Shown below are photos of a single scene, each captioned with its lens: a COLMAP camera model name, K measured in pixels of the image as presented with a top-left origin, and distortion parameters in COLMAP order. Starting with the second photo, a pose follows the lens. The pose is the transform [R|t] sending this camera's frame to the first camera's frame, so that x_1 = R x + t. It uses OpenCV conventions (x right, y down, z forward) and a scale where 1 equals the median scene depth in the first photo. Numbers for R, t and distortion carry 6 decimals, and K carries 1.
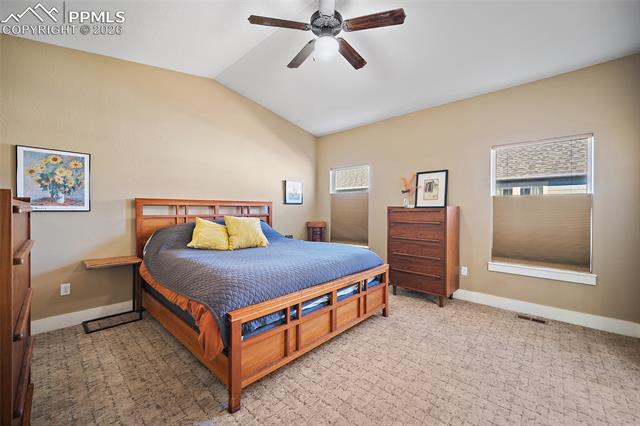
lens RADIAL K [[257.5, 0, 325.2], [0, 257.5, 205.0], [0, 0, 1]] dist [-0.001538, -0.000145]
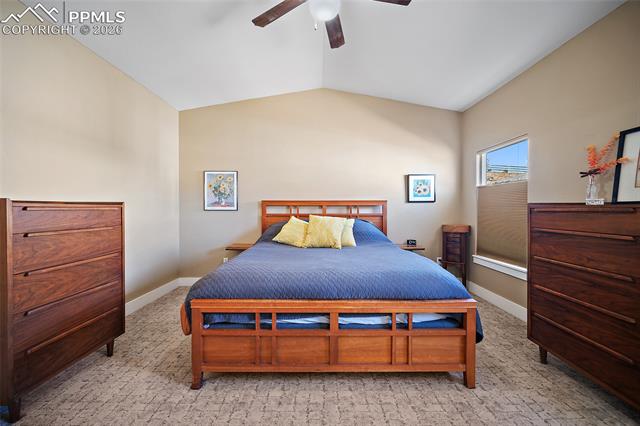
lens RADIAL K [[257.5, 0, 325.2], [0, 257.5, 205.0], [0, 0, 1]] dist [-0.001538, -0.000145]
pose [[0.671178, -0.014373, -0.741157, 0.461580], [0.014506, 0.999875, -0.006254, 0.009549], [0.741154, -0.006553, 0.671303, 0.357609]]
